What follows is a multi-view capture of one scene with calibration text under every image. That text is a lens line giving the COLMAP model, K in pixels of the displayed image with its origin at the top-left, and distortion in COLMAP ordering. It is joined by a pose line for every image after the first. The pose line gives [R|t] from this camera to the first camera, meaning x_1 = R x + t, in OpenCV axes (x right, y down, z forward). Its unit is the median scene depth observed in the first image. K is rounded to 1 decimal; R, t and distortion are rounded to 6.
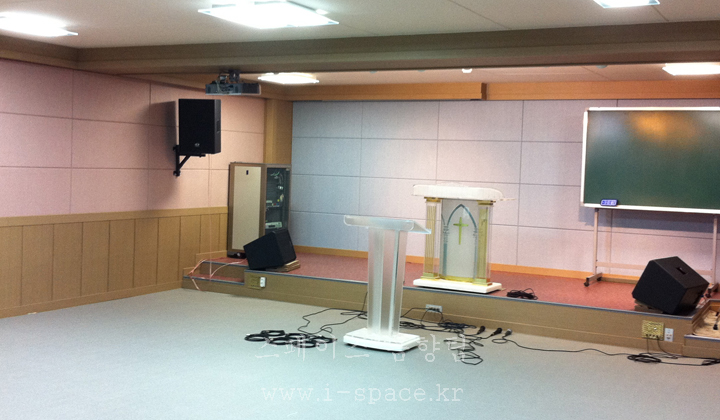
lens RADIAL K [[892.3, 0, 359.7], [0, 892.3, 208.7], [0, 0, 1]] dist [0.043851, 0.000000]
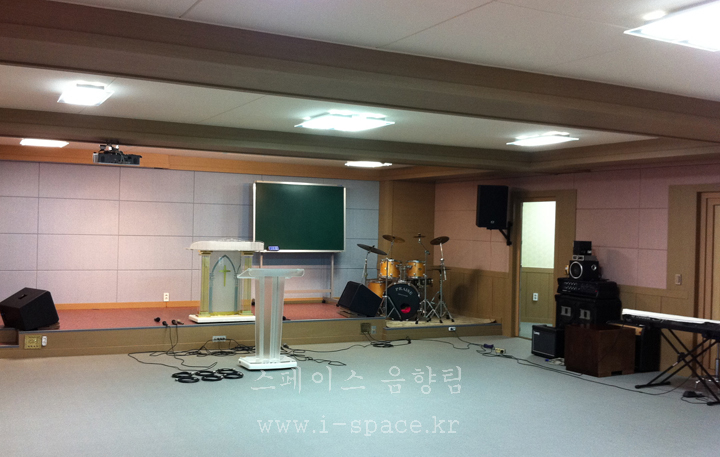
lens RADIAL K [[748.4, 0, 359.6], [0, 748.4, 230.0], [0, 0, 1]] dist [-0.012812, 0.000000]
pose [[0.550984, -0.027197, 0.834072, -0.636484], [0.037398, 0.999269, 0.007878, -0.039976], [-0.833677, 0.026852, 0.551599, 0.235036]]
